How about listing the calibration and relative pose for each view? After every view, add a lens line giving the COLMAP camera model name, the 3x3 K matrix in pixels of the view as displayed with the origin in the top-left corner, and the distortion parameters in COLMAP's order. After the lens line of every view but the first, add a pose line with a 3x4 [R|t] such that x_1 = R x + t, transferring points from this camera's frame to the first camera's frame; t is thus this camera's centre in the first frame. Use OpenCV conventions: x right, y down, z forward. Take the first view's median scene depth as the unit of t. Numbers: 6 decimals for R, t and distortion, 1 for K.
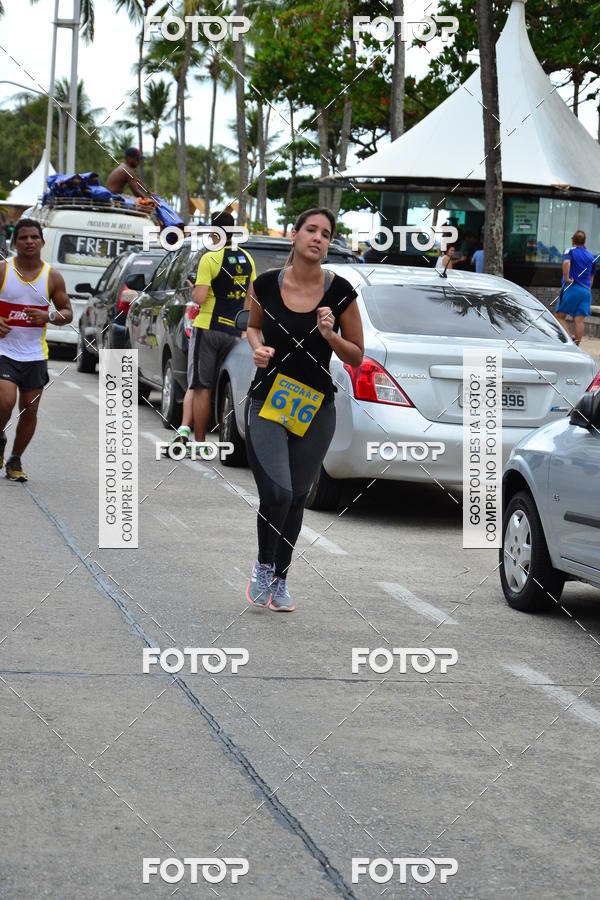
lens RADIAL K [[2674.6, 0, 310.8], [0, 2674.6, 450.3], [0, 0, 1]] dist [0.080386, 1.266049]
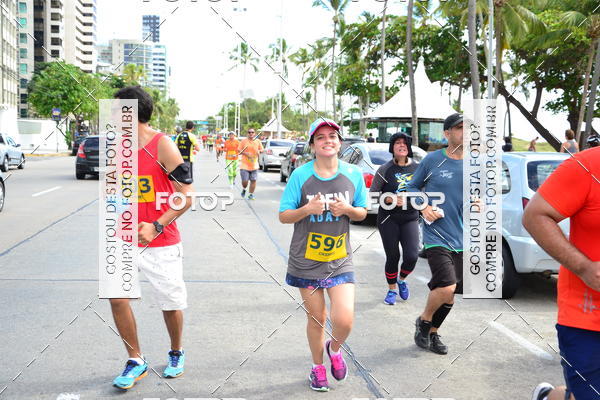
lens RADIAL K [[810.7, 0, 299.4], [0, 810.7, 199.2], [0, 0, 1]] dist [-0.011534, 0.081645]
pose [[0.996289, -0.024181, -0.082605, 0.010787], [0.023371, 0.999669, -0.010759, 0.001289], [0.082838, 0.008788, 0.996524, 0.054111]]
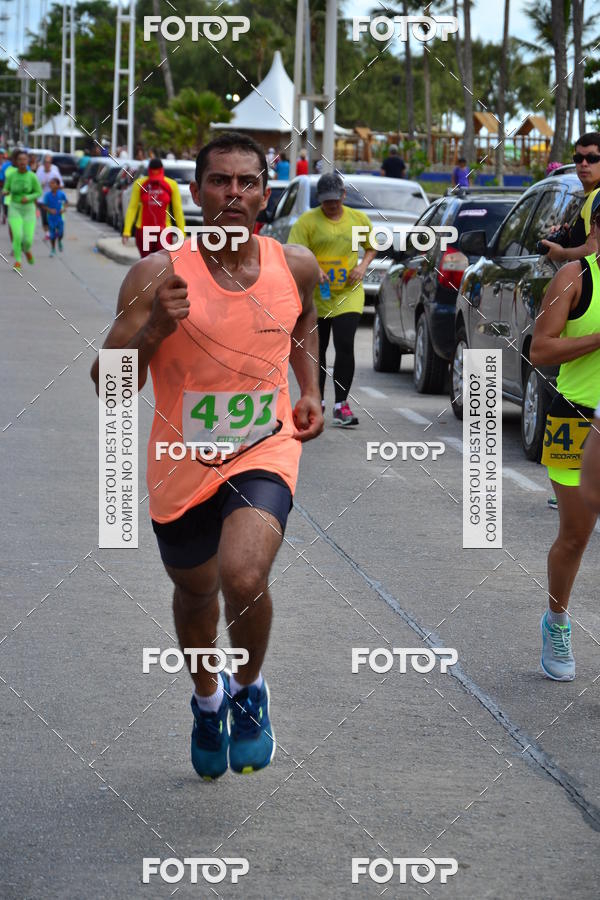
lens RADIAL K [[3257.9, 0, 300.8], [0, 3257.9, 436.0], [0, 0, 1]] dist [0.138716, 3.103365]
pose [[0.997413, -0.018509, -0.069459, -0.040199], [0.019090, 0.999788, 0.007705, -0.017257], [0.069302, -0.009011, 0.997555, 0.135851]]
